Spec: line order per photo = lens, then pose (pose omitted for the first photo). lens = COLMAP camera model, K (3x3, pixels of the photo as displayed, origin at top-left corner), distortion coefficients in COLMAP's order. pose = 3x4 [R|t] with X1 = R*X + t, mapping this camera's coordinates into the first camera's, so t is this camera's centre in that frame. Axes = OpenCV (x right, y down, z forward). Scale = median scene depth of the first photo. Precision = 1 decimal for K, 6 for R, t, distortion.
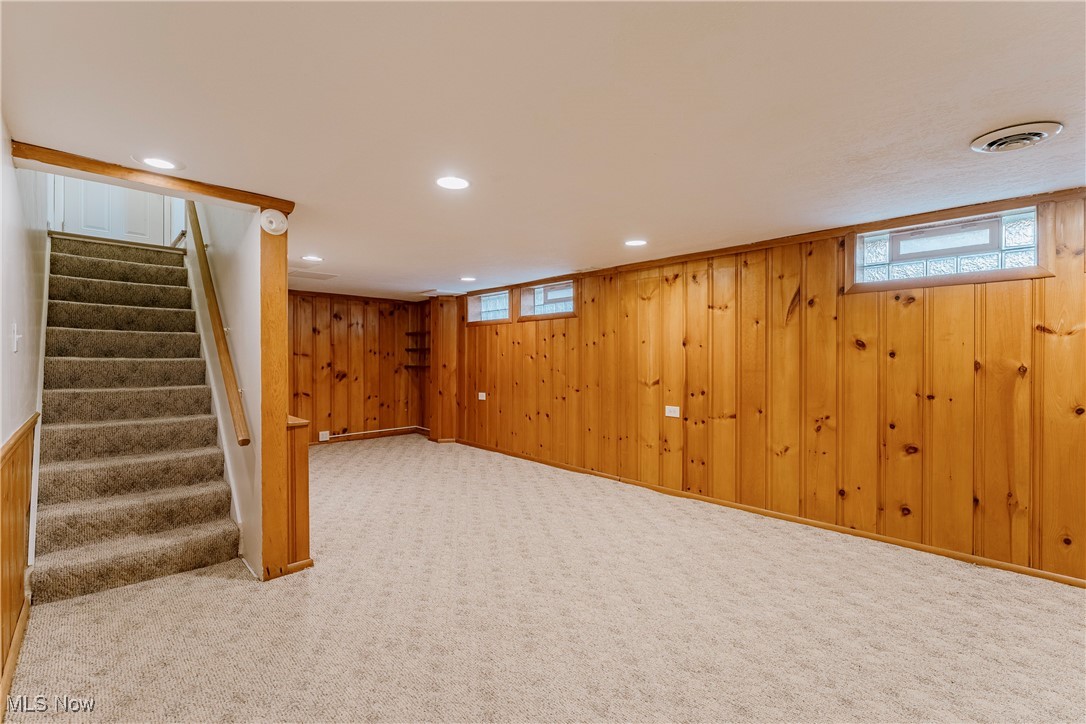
lens RADIAL K [[474.0, 0, 543.0], [0, 474.0, 362.0], [0, 0, 1]] dist [0.000421, -0.000066]
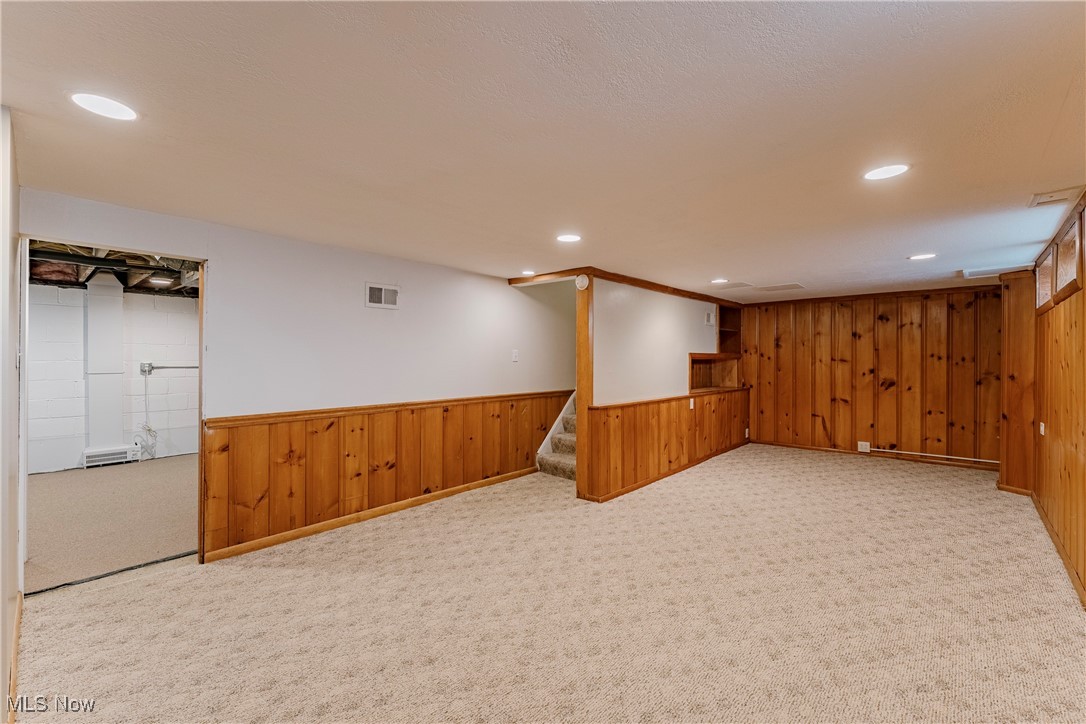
lens RADIAL K [[462.8, 0, 543.0], [0, 462.8, 362.0], [0, 0, 1]] dist [-0.000980, 0.000088]
pose [[0.063870, 0.004926, -0.997946, 0.419451], [-0.010794, 0.999933, 0.004245, -0.009160], [0.997900, 0.010500, 0.063919, 0.313054]]
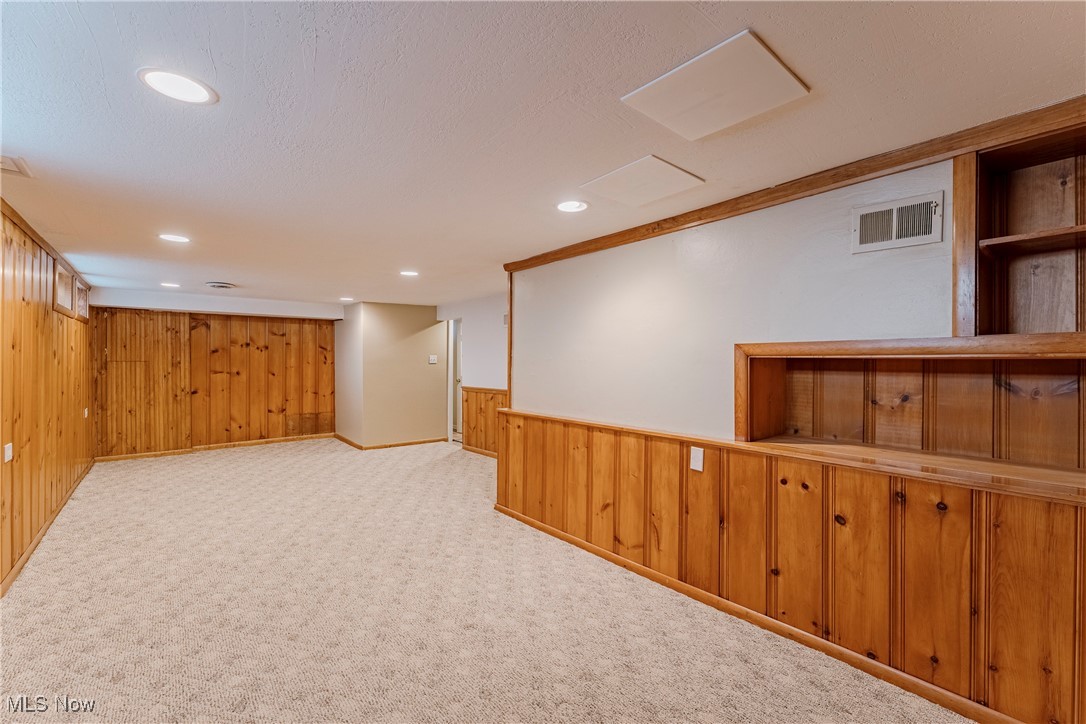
lens RADIAL K [[456.9, 0, 543.0], [0, 456.9, 362.0], [0, 0, 1]] dist [-0.001766, -0.000270]
pose [[-0.996931, -0.002883, 0.078236, -0.321854], [-0.001858, 0.999911, 0.013180, -0.016200], [-0.078267, 0.012994, -0.996848, 1.032033]]
